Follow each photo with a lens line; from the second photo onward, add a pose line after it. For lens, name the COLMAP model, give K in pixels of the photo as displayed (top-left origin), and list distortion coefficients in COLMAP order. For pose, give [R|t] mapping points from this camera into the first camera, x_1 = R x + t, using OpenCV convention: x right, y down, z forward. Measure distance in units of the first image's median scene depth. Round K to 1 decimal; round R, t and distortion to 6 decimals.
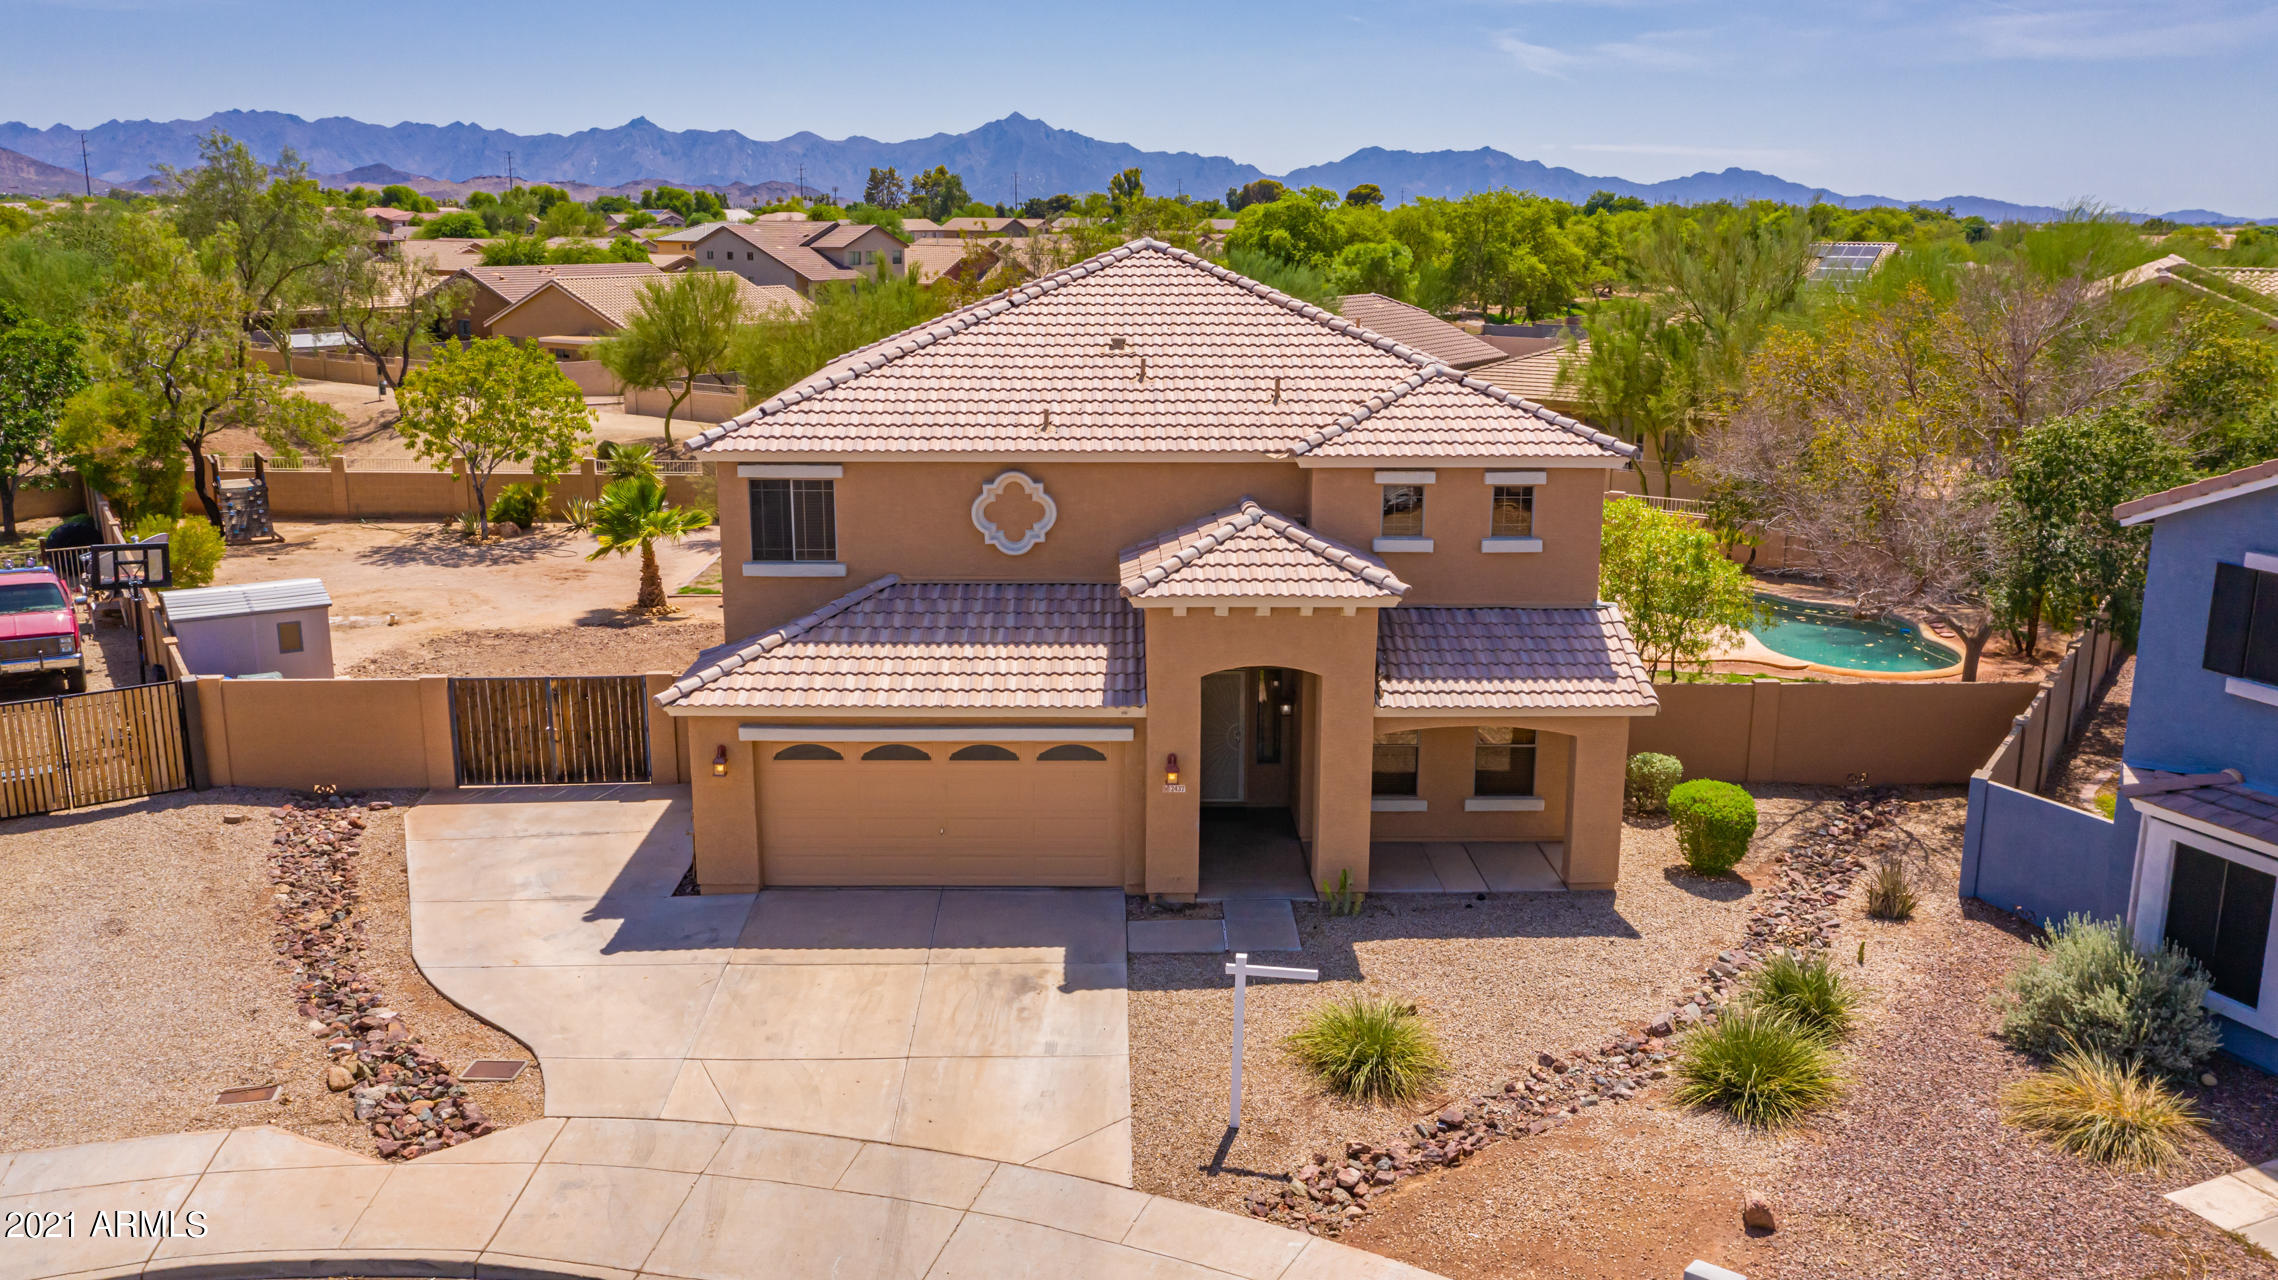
lens RADIAL K [[1793.2, 0, 1156.1], [0, 1793.2, 633.3], [0, 0, 1]] dist [-0.021320, 0.009256]
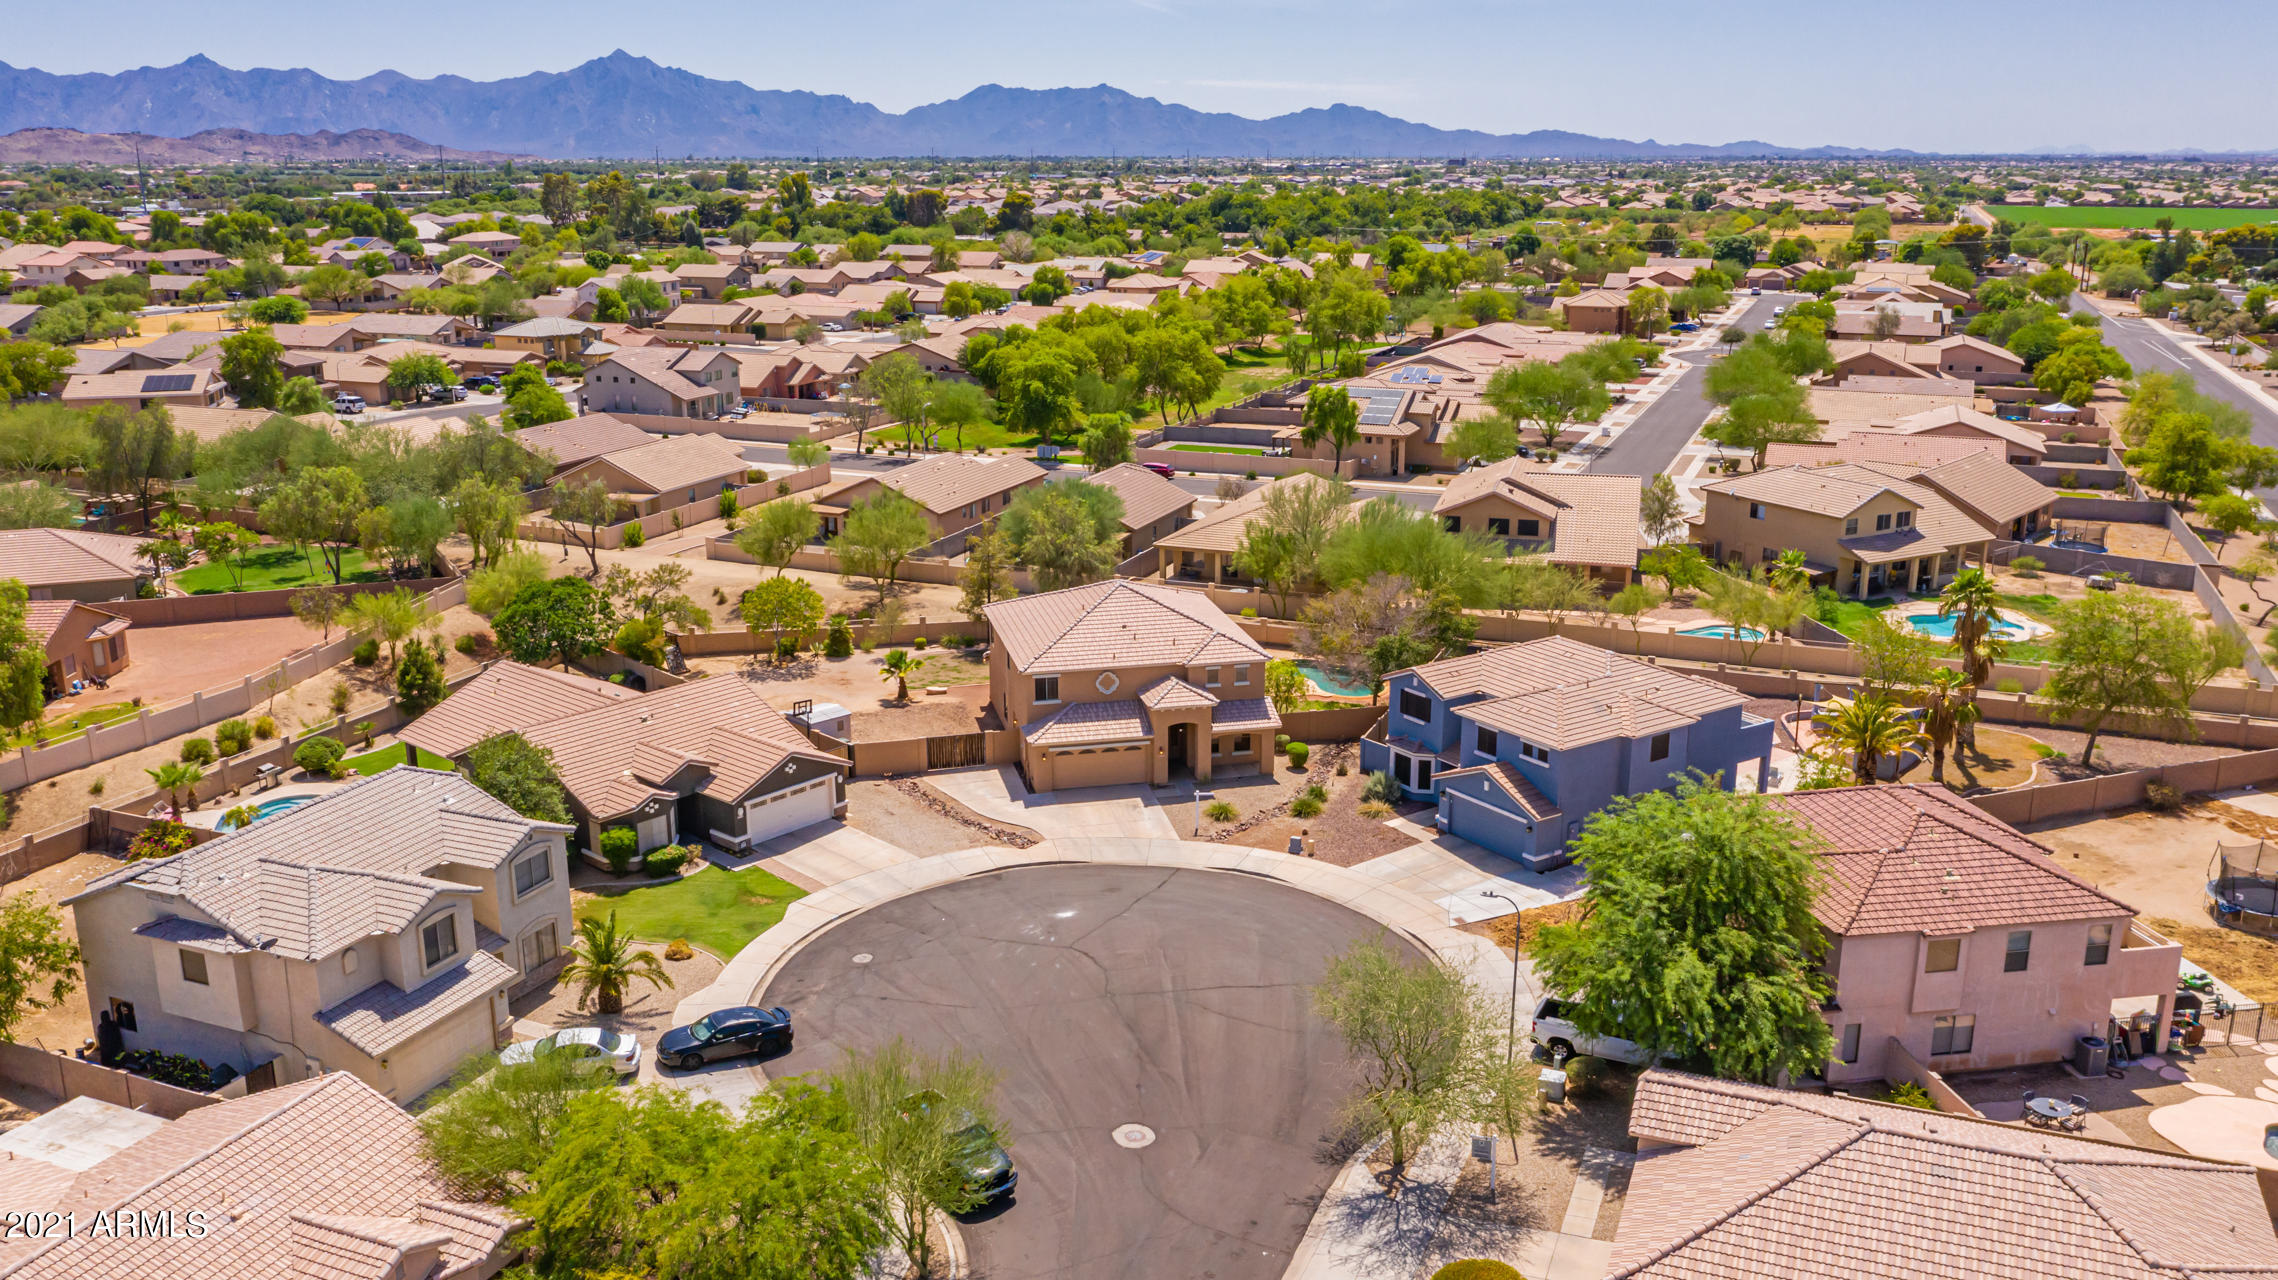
lens RADIAL K [[1793.2, 0, 1156.1], [0, 1793.2, 633.3], [0, 0, 1]] dist [-0.021320, 0.009256]
pose [[0.979043, -0.060417, 0.194488, -0.696276], [0.053709, 0.997772, 0.039590, -0.311490], [-0.196446, -0.028315, 0.980106, -2.621522]]
